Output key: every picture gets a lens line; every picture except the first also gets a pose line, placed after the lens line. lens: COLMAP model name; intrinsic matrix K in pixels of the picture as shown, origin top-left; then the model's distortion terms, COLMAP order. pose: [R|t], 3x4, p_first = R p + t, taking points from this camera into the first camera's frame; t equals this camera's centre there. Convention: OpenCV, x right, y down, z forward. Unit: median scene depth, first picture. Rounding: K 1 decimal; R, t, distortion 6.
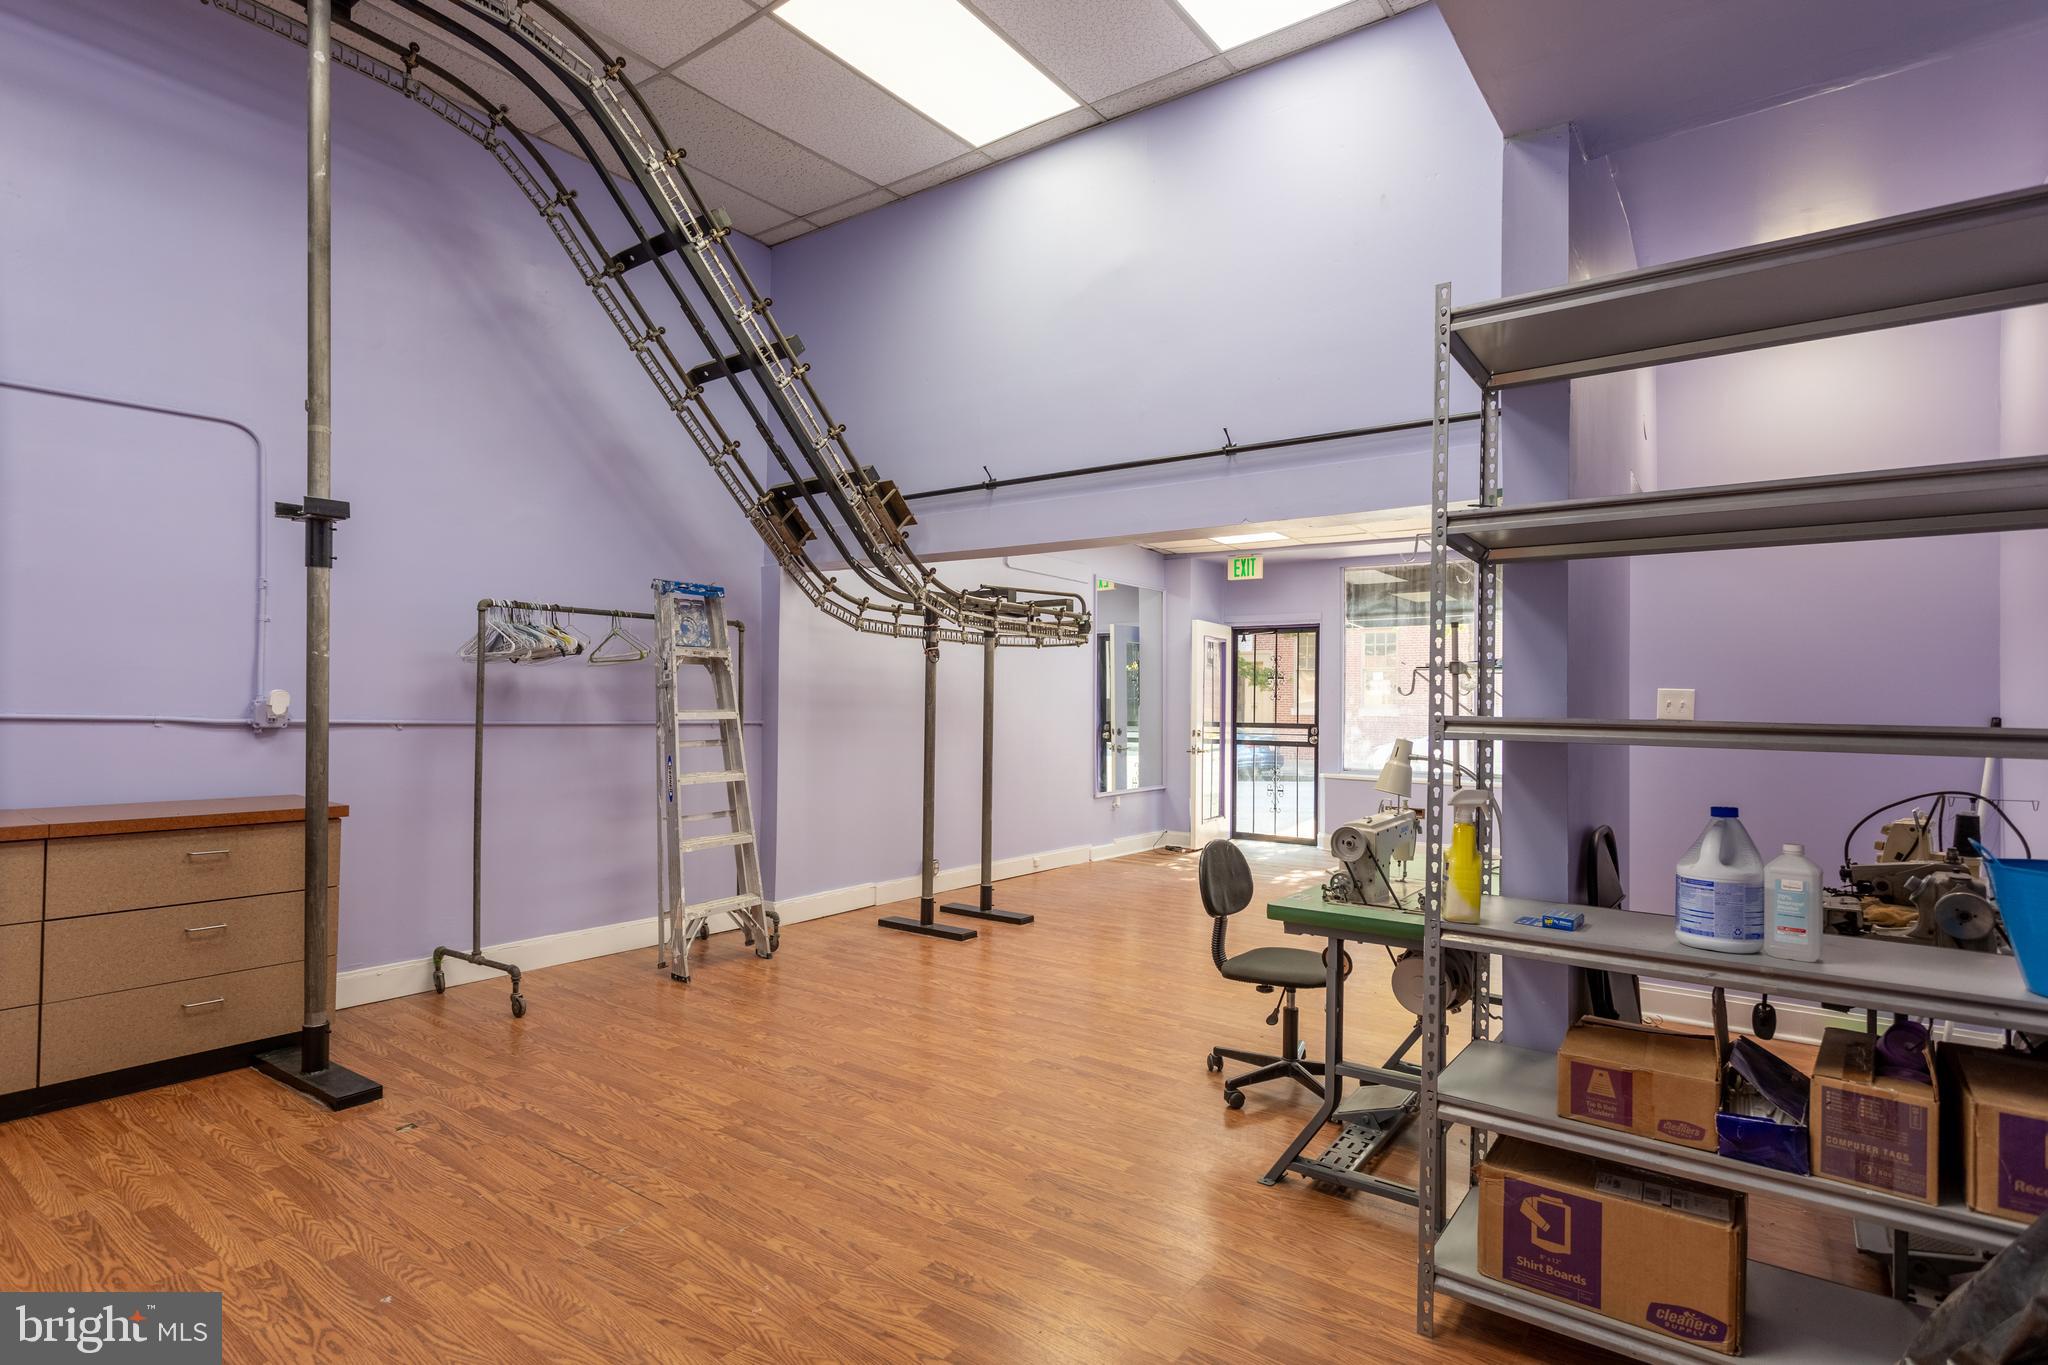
lens RADIAL K [[1022.8, 0, 1023.5], [0, 1022.8, 702.0], [0, 0, 1]] dist [0.001690, 0.000356]
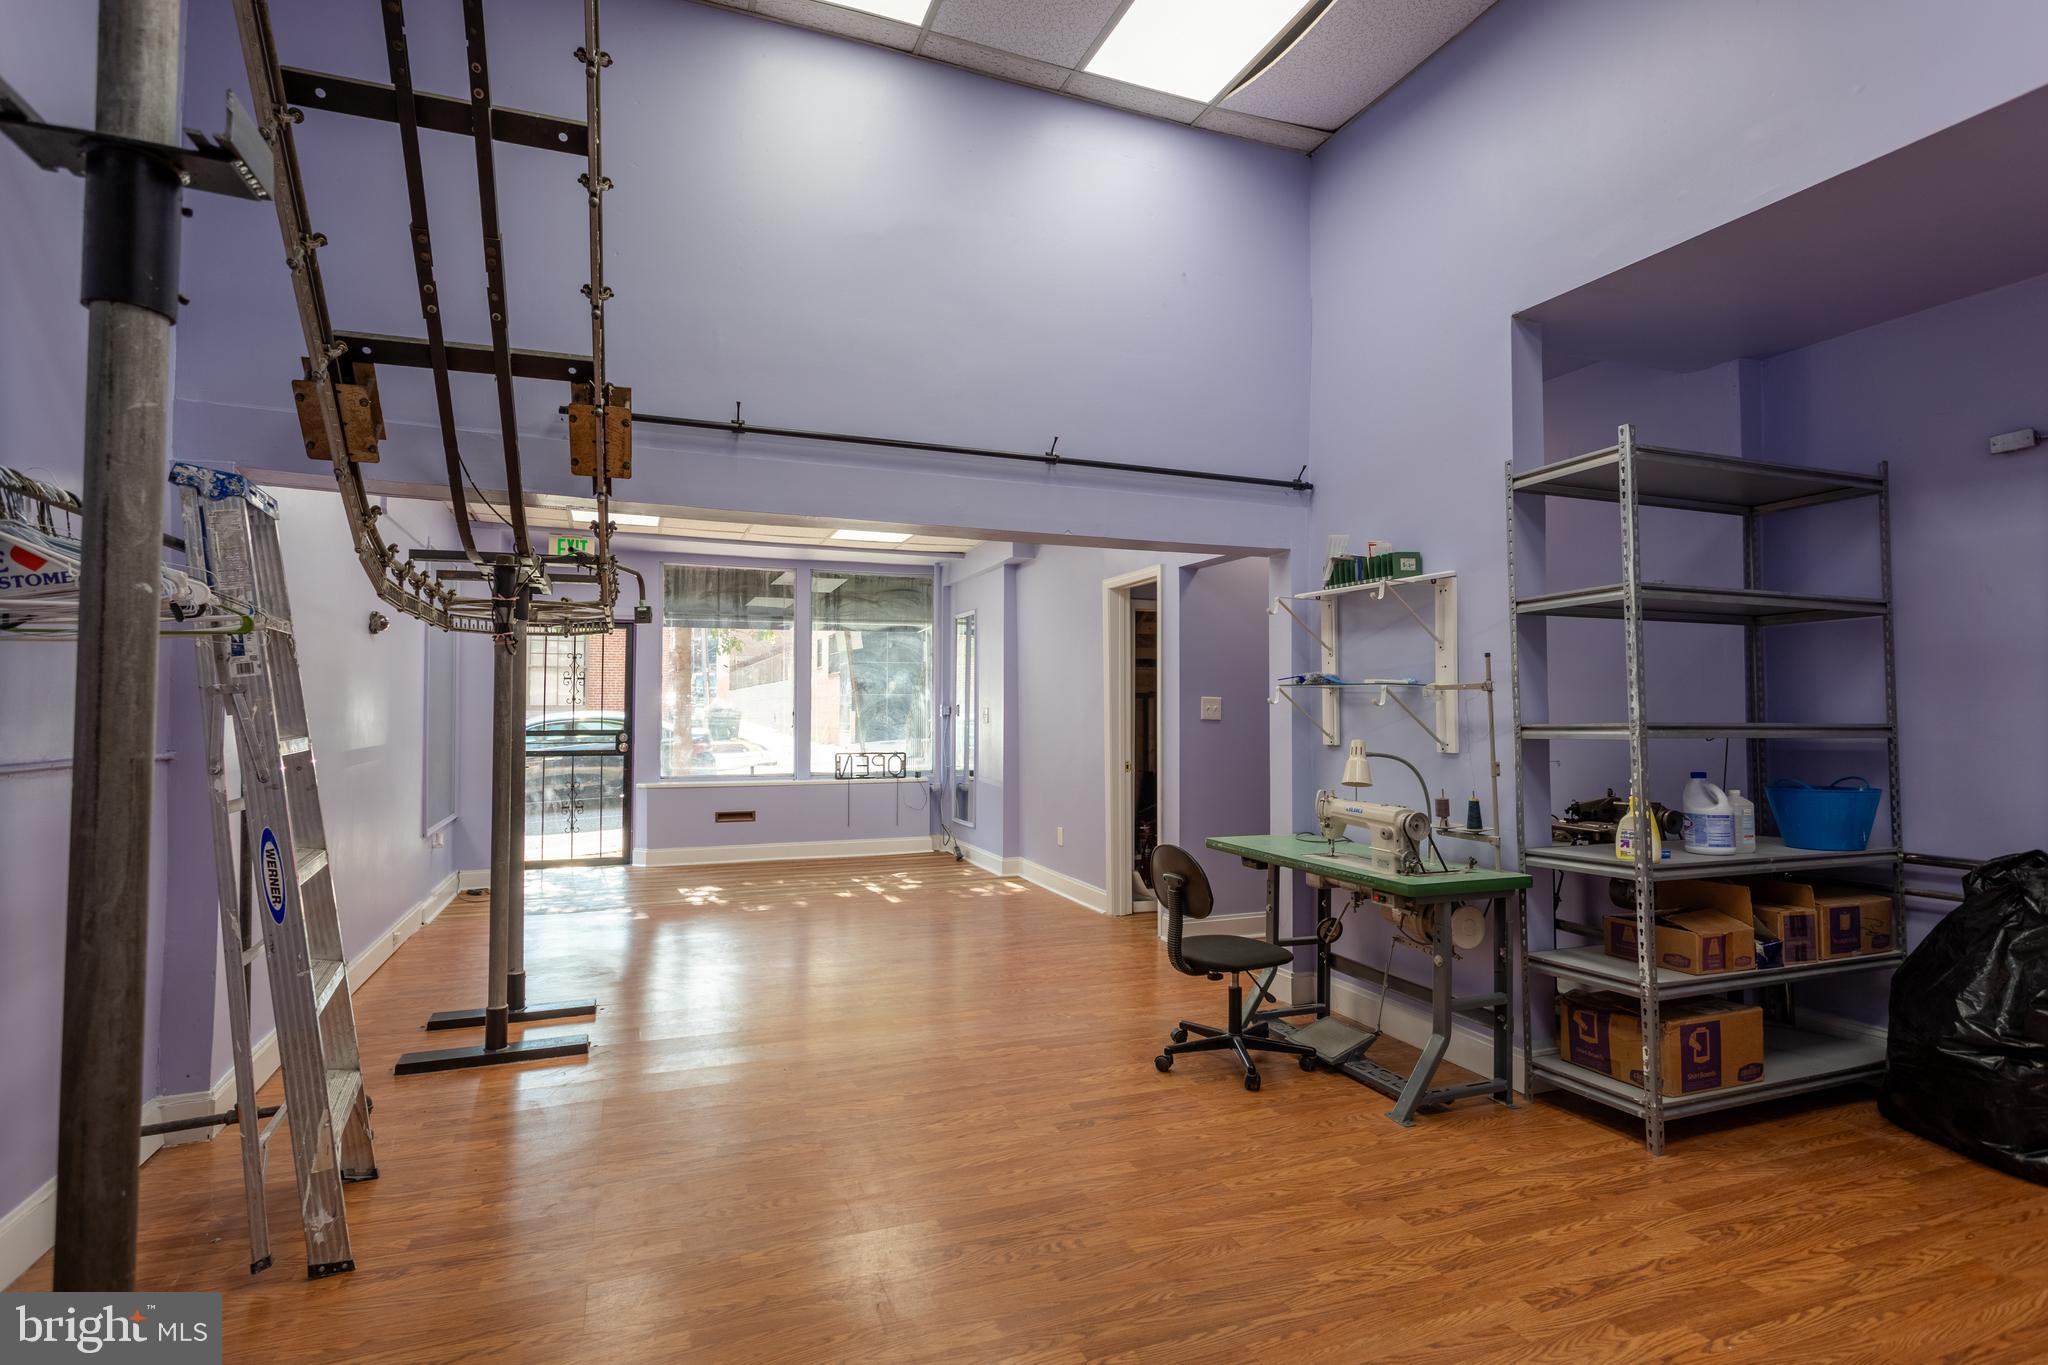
lens RADIAL K [[1013.4, 0, 1024.0], [0, 1013.4, 682.5], [0, 0, 1]] dist [0.002955, 0.001493]
pose [[0.537137, 0.013039, 0.843394, -0.524123], [0.002047, 0.999857, -0.016762, -0.008546], [-0.843493, 0.010730, 0.537033, 0.397333]]
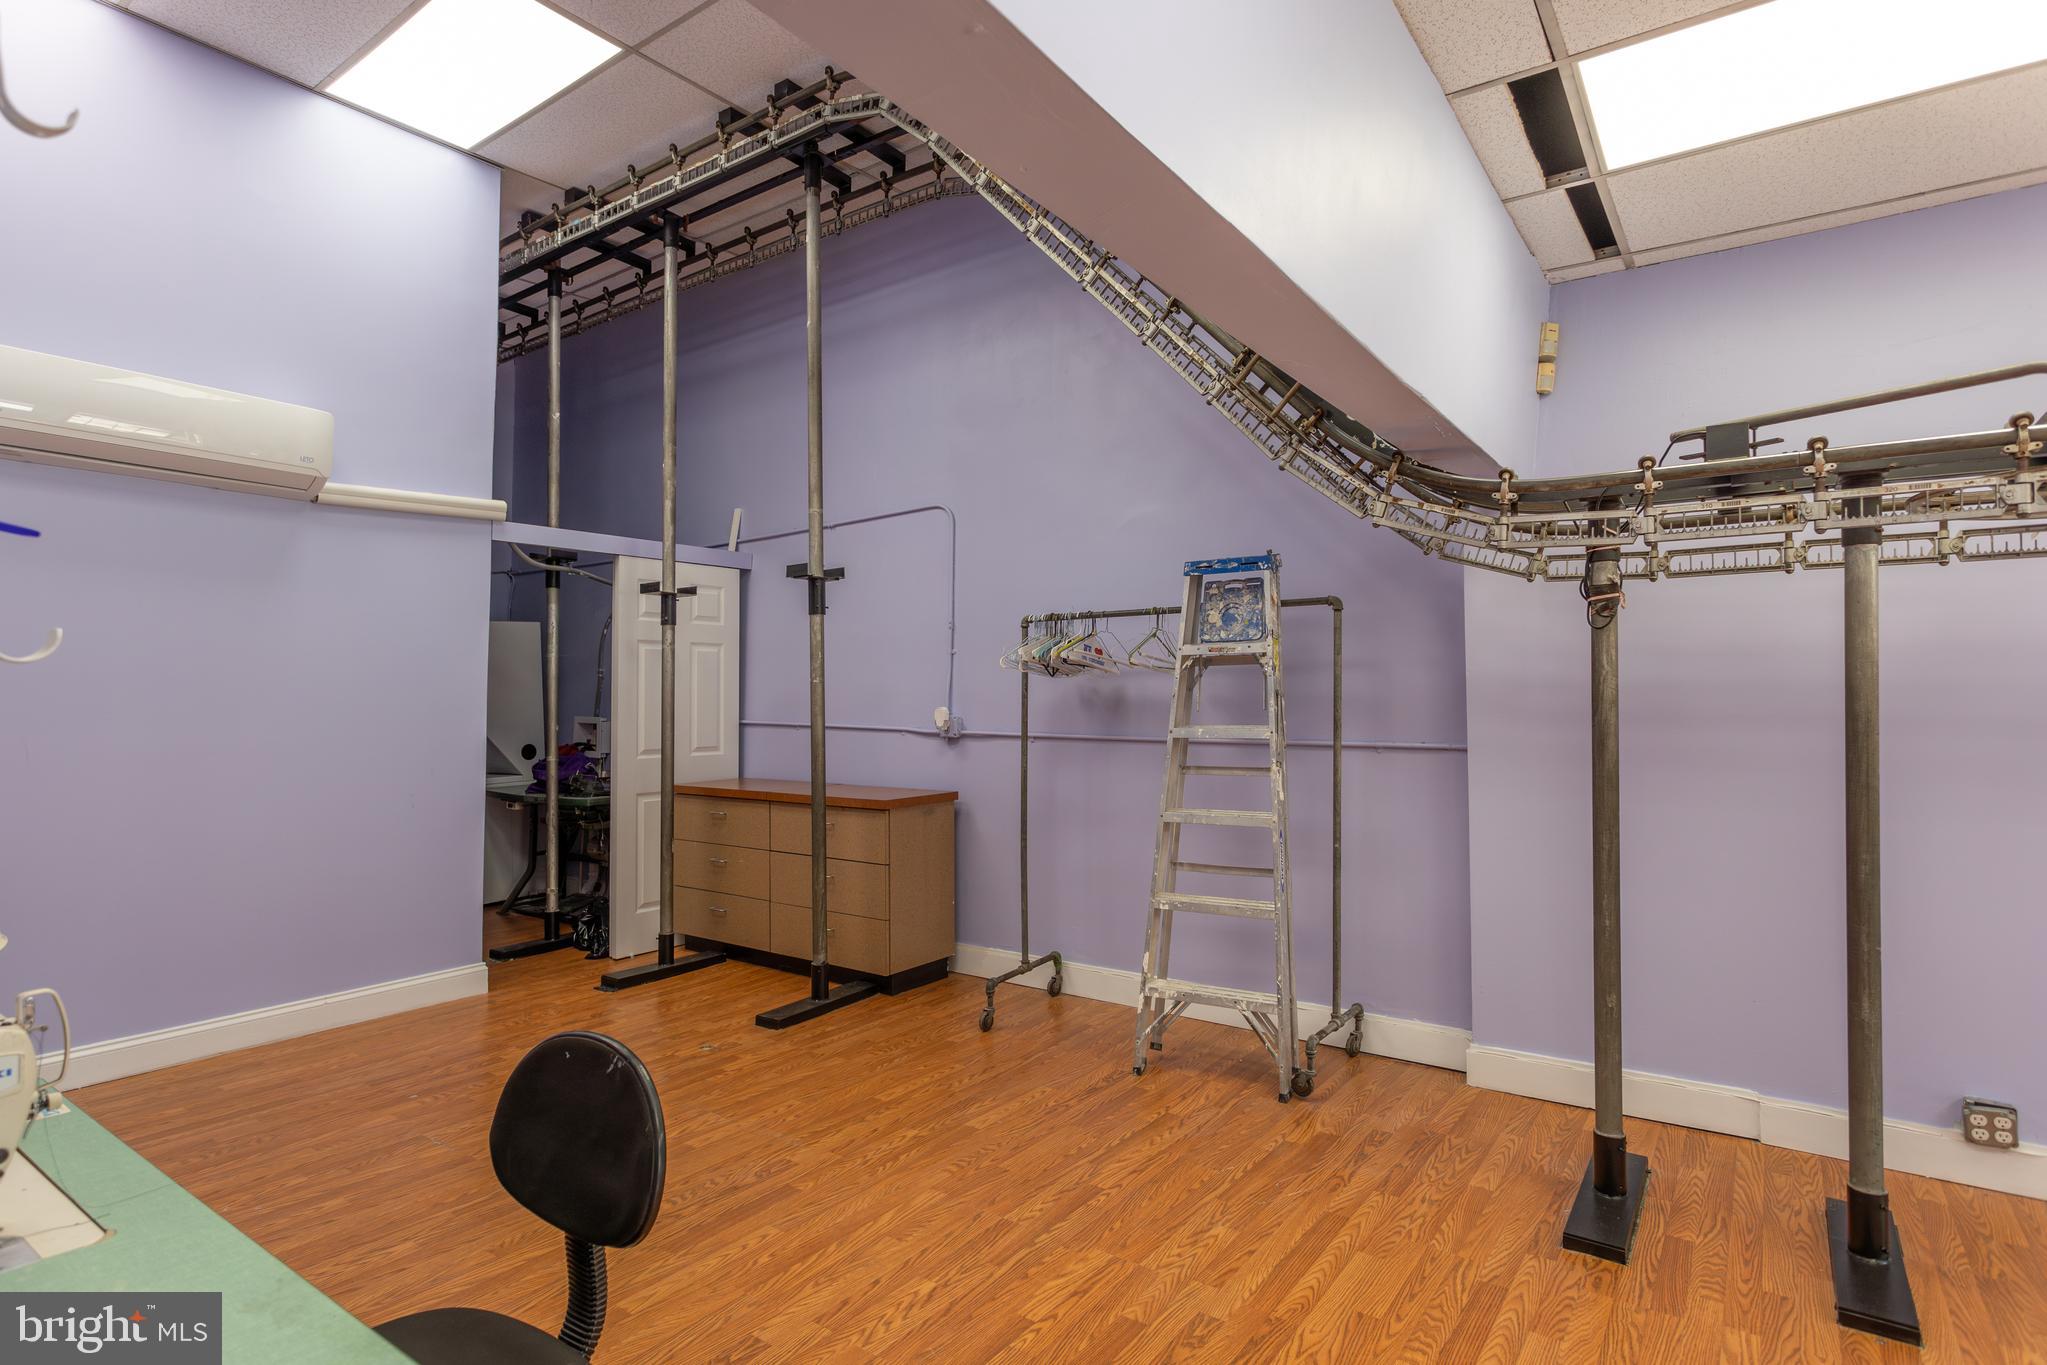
lens RADIAL K [[1047.6, 0, 1006.7], [0, 1047.6, 681.6], [0, 0, 1]] dist [0.006821, 0.000992]
pose [[0.006370, -0.035691, -0.999343, 0.435194], [0.003545, 0.999357, -0.035669, 0.002275], [0.999973, -0.003316, 0.006493, 0.808586]]
